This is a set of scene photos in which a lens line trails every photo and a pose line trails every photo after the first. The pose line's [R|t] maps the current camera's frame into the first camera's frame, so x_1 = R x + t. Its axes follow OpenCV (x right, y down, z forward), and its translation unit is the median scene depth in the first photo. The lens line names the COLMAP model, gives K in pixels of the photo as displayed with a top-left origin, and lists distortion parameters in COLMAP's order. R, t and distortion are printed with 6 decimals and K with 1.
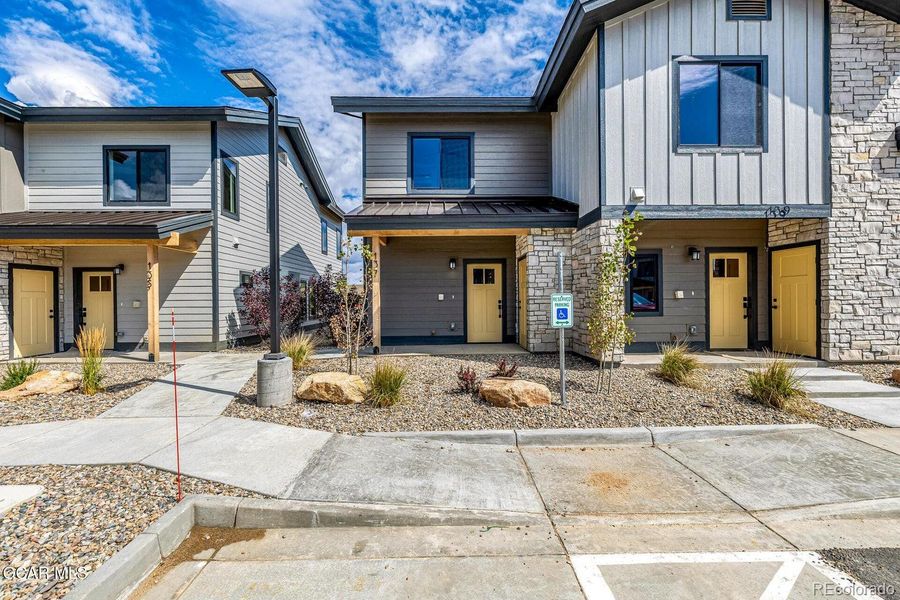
lens RADIAL K [[388.3, 0, 450.0], [0, 388.3, 300.0], [0, 0, 1]] dist [0.002293, 0.000125]
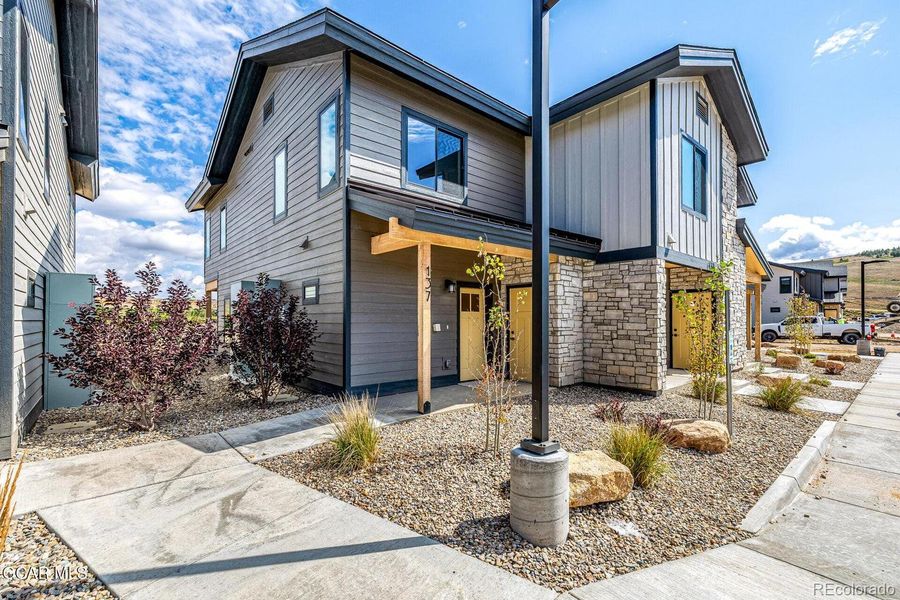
lens RADIAL K [[395.4, 0, 446.8], [0, 395.4, 319.3], [0, 0, 1]] dist [0.003400, 0.000454]
pose [[0.768309, 0.009933, 0.640002, -0.523600], [-0.003391, 0.999929, -0.011448, -0.015345], [-0.640071, 0.006625, 0.768288, 0.371392]]
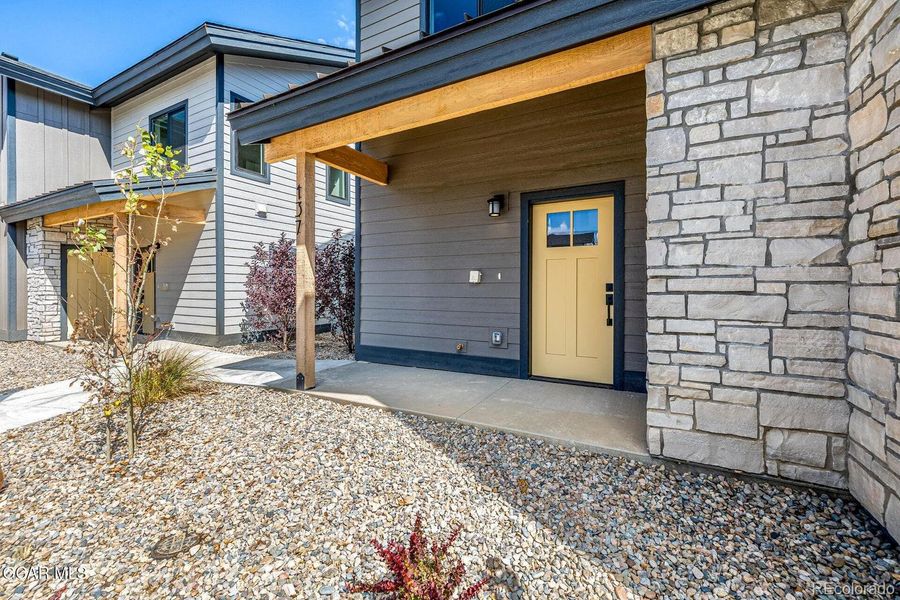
lens RADIAL K [[378.8, 0, 448.1], [0, 378.8, 290.0], [0, 0, 1]] dist [0.000437, -0.000002]
pose [[0.864604, 0.012168, -0.502307, 0.186376], [-0.009637, 0.999924, 0.007635, 0.005876], [0.502362, -0.001760, 0.864656, 0.571224]]
